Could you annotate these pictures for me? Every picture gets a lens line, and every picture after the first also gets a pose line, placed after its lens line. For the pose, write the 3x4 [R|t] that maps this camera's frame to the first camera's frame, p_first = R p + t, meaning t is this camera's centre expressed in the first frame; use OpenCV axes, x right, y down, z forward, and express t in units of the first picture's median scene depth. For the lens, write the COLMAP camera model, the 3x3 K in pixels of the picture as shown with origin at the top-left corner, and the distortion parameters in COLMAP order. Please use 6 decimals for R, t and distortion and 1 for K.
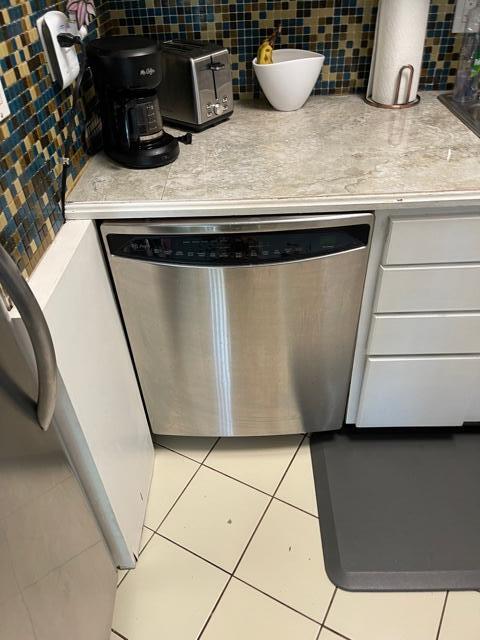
lens RADIAL K [[494.1, 0, 235.5], [0, 494.1, 318.5], [0, 0, 1]] dist [0.084055, -0.118628]
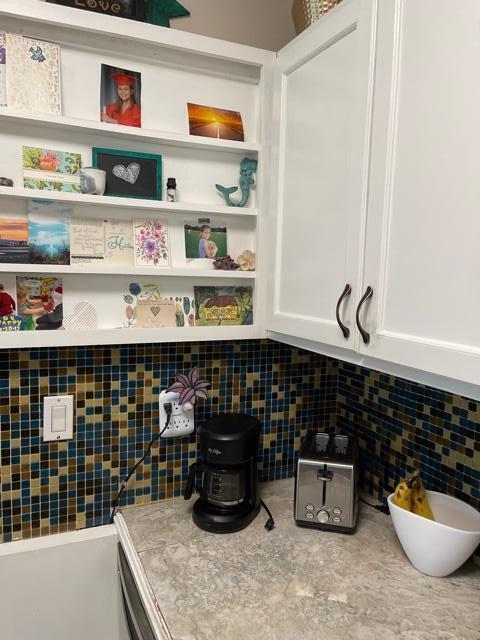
lens RADIAL K [[486.3, 0, 237.5], [0, 486.3, 323.3], [0, 0, 1]] dist [0.055011, -0.059679]
pose [[0.414073, 0.152019, -0.897460, 0.610214], [-0.598576, 0.788263, -0.142651, -0.449538], [0.685749, 0.596265, 0.417393, 0.296353]]
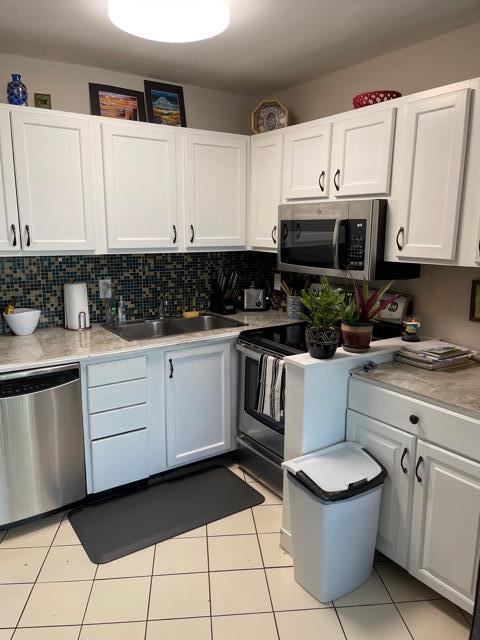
lens RADIAL K [[486.3, 0, 237.5], [0, 486.3, 323.3], [0, 0, 1]] dist [0.055011, -0.059679]
pose [[0.827295, -0.059929, 0.558562, -0.281208], [0.314824, 0.872944, -0.372631, 0.527938], [-0.465262, 0.484124, 0.741050, -0.843096]]
